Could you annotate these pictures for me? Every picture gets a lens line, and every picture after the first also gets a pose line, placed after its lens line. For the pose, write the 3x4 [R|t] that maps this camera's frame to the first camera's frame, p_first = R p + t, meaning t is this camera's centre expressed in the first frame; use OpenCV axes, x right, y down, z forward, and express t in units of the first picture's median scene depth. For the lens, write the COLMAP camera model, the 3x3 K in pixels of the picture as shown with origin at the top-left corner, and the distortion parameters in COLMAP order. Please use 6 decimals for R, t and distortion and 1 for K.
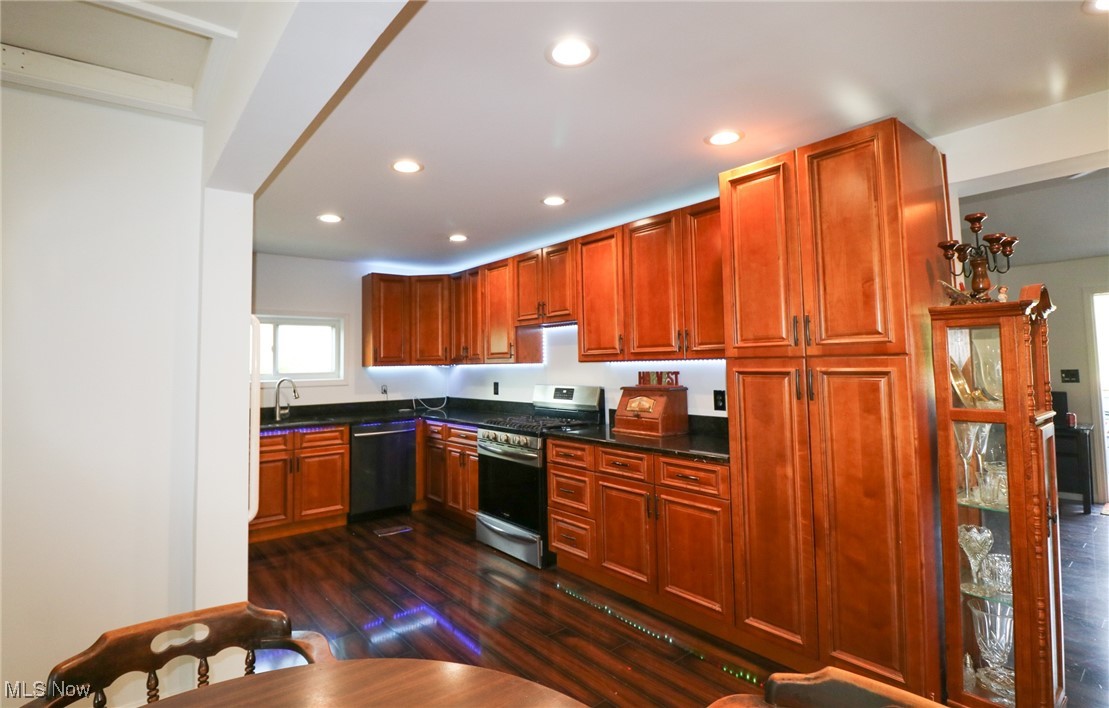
lens RADIAL K [[534.2, 0, 526.1], [0, 534.2, 335.9], [0, 0, 1]] dist [-0.000043, 0.000057]
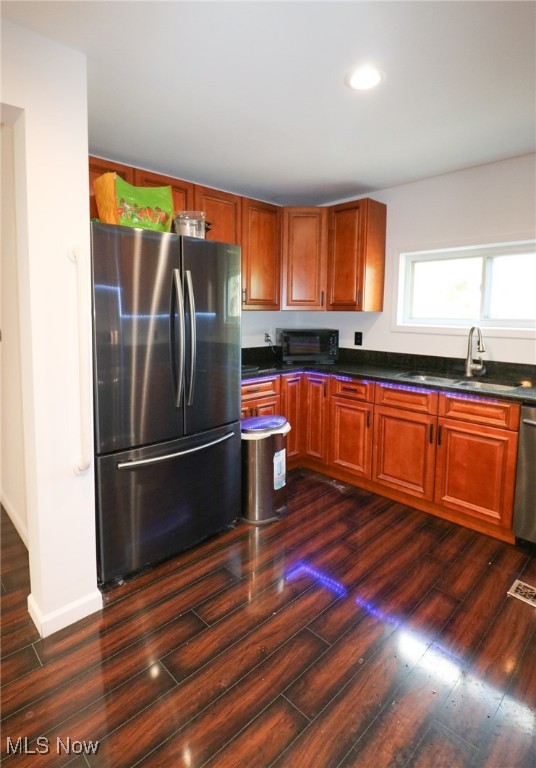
lens RADIAL K [[395.8, 0, 255.0], [0, 395.8, 344.2], [0, 0, 1]] dist [-0.018348, 0.000108]
pose [[0.098652, 0.103325, -0.989743, 0.102510], [0.044624, 0.993135, 0.108127, 0.032497], [0.994121, -0.054833, 0.093364, 0.671459]]
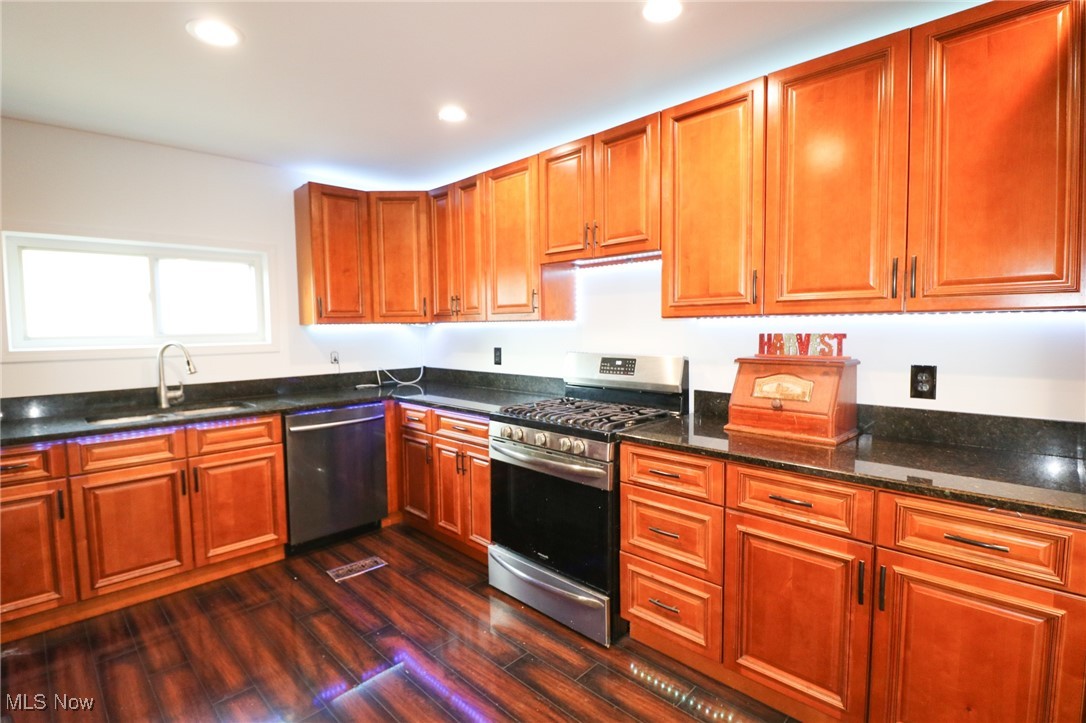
lens RADIAL K [[513.2, 0, 547.7], [0, 513.2, 363.1], [0, 0, 1]] dist [-0.001614, -0.012068]
pose [[0.990313, -0.004417, 0.138785, -0.100286], [-0.012896, 0.992248, 0.123603, 0.025167], [-0.138255, -0.124196, 0.982579, 0.366147]]
